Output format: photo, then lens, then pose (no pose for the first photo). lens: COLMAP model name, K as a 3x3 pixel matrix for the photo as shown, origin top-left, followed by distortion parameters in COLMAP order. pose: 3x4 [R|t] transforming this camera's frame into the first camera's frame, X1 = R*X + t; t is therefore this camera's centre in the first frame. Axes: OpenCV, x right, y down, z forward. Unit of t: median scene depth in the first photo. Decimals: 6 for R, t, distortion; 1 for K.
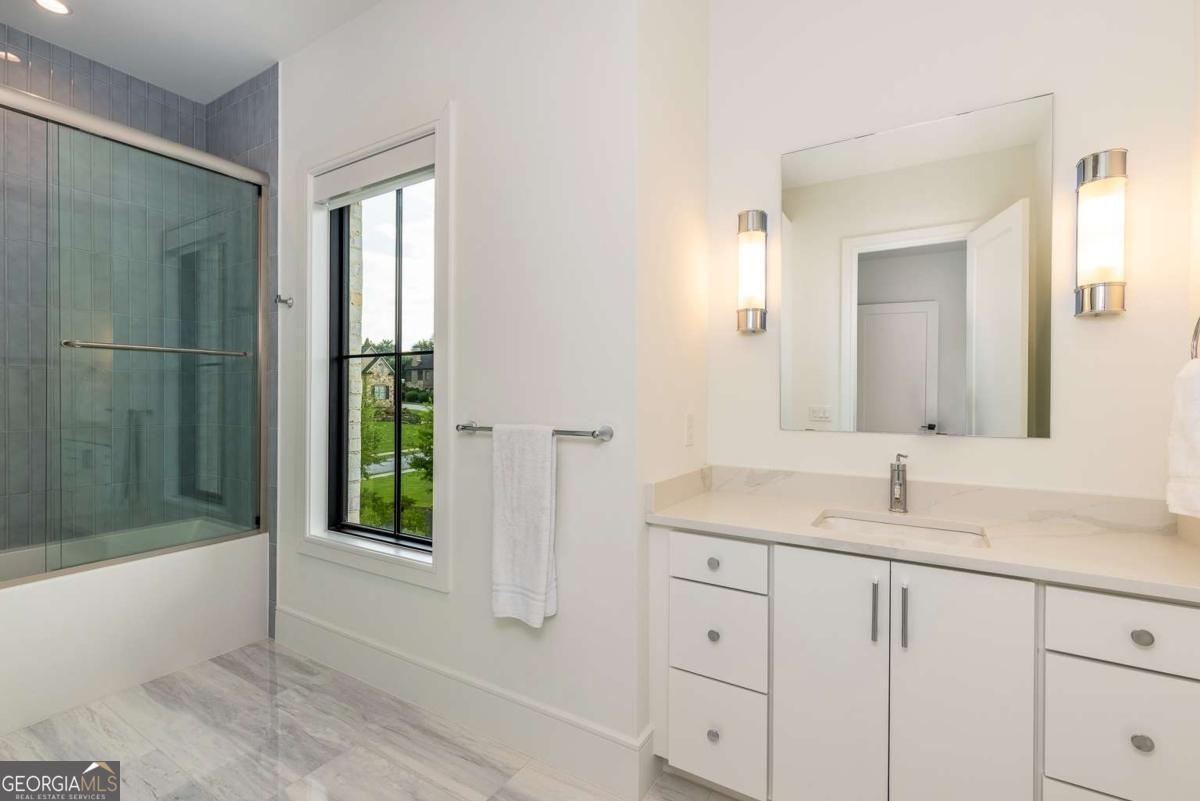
lens RADIAL K [[532.2, 0, 600.0], [0, 532.2, 400.5], [0, 0, 1]] dist [-0.000767, 0.000264]
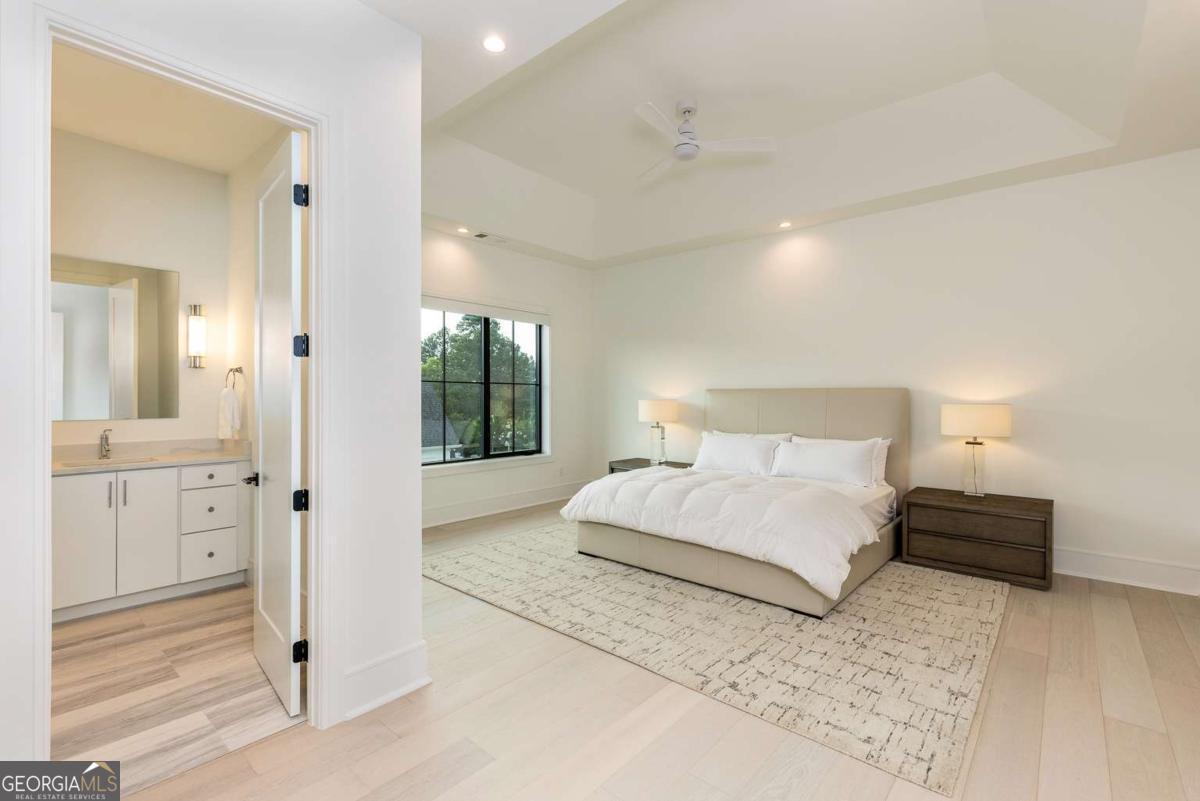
lens RADIAL K [[532.2, 0, 600.0], [0, 532.2, 400.5], [0, 0, 1]] dist [-0.000767, 0.000264]
pose [[0.158731, -0.005130, 0.987309, -1.291689], [0.004079, 0.999981, 0.004540, -0.010676], [-0.987313, 0.003306, 0.158749, -1.331208]]
